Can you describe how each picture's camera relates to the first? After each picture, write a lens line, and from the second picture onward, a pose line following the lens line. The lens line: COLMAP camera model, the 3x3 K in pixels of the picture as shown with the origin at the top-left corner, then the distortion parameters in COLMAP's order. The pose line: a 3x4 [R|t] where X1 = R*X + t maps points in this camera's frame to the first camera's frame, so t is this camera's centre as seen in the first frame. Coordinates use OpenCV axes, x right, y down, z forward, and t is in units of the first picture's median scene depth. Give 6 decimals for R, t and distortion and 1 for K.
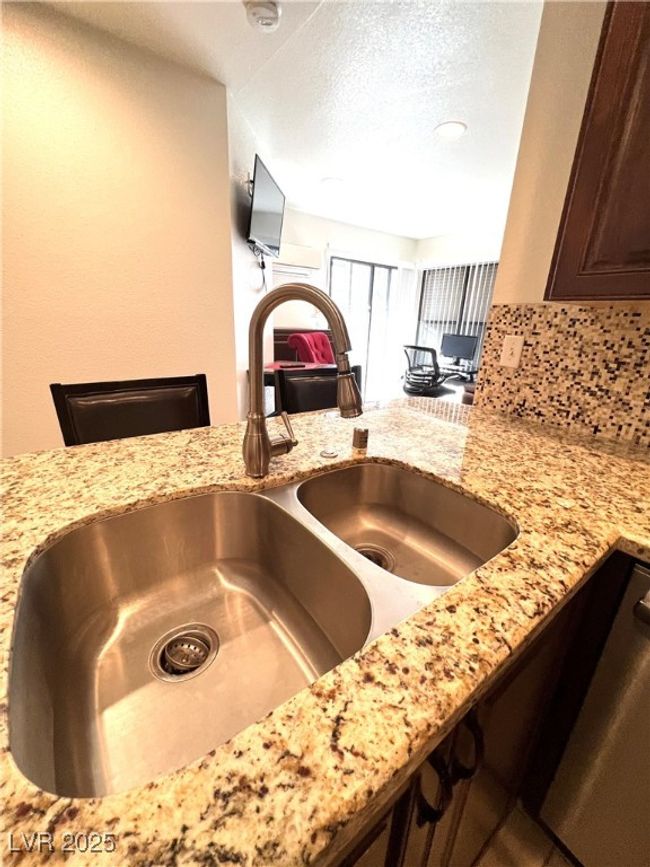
lens RADIAL K [[348.1, 0, 328.1], [0, 348.1, 434.1], [0, 0, 1]] dist [-0.002400, 0.000371]
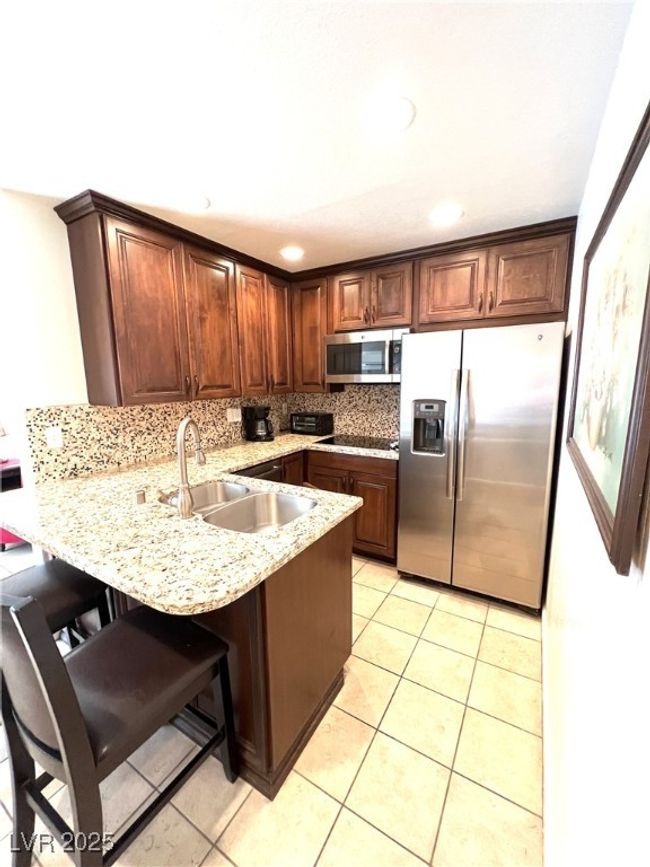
lens RADIAL K [[348.1, 0, 326.7], [0, 348.1, 433.9], [0, 0, 1]] dist [-0.002400, 0.000371]
pose [[-0.385105, -0.186126, 0.903909, -1.267101], [0.288051, 0.906277, 0.309337, -0.391010], [-0.876767, 0.379499, -0.295398, 0.453982]]
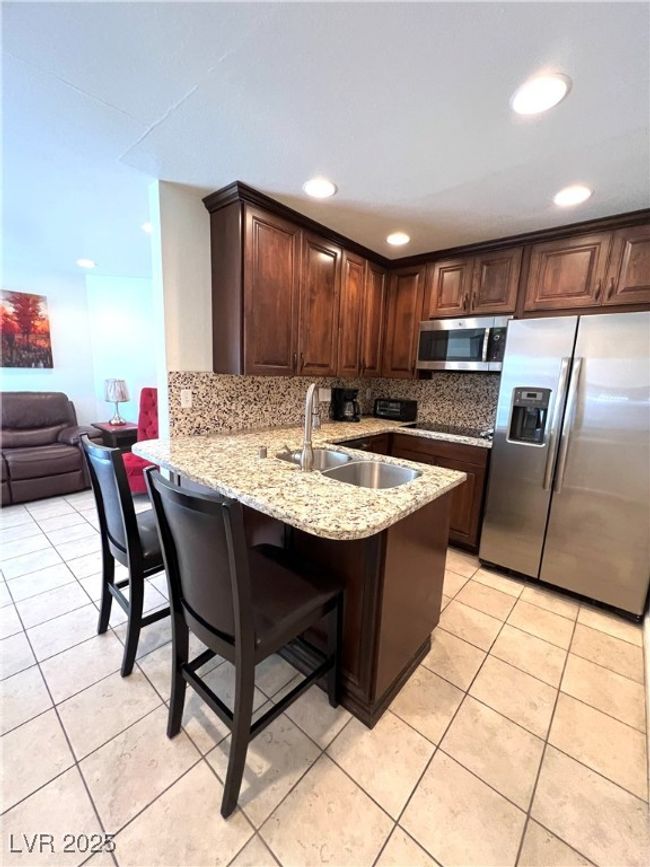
lens RADIAL K [[348.1, 0, 326.8], [0, 348.1, 433.9], [0, 0, 1]] dist [-0.002400, 0.000371]
pose [[-0.215692, -0.222868, 0.950687, -1.311404], [0.262352, 0.924579, 0.276270, -0.385169], [-0.940557, 0.309004, -0.140955, 0.688626]]
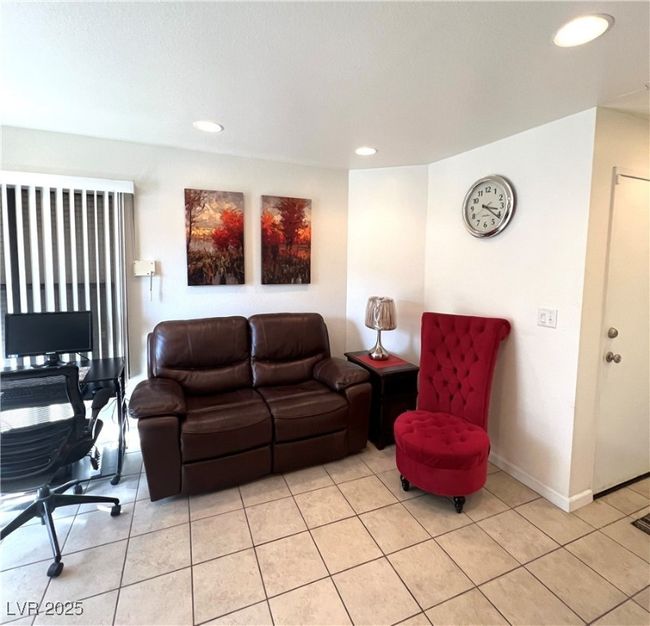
lens RADIAL K [[347.1, 0, 326.3], [0, 347.1, 288.0], [0, 0, 1]] dist [-0.000117, -0.001242]
pose [[0.236490, -0.113573, 0.964973, -0.105843], [0.302636, 0.952352, 0.037919, -0.753711], [-0.923300, 0.283068, 0.259593, 1.635244]]
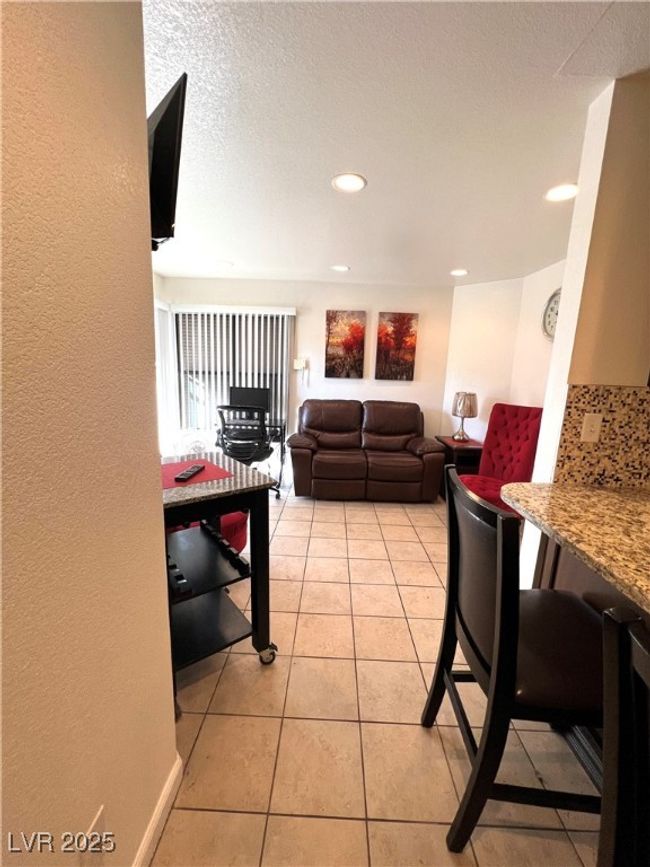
lens RADIAL K [[348.1, 0, 327.1], [0, 348.1, 434.0], [0, 0, 1]] dist [-0.002400, 0.000371]
pose [[0.613548, -0.156819, 0.773929, -0.827961], [0.236997, 0.971469, 0.008962, -0.441396], [-0.753253, 0.177921, 0.633209, 0.989074]]
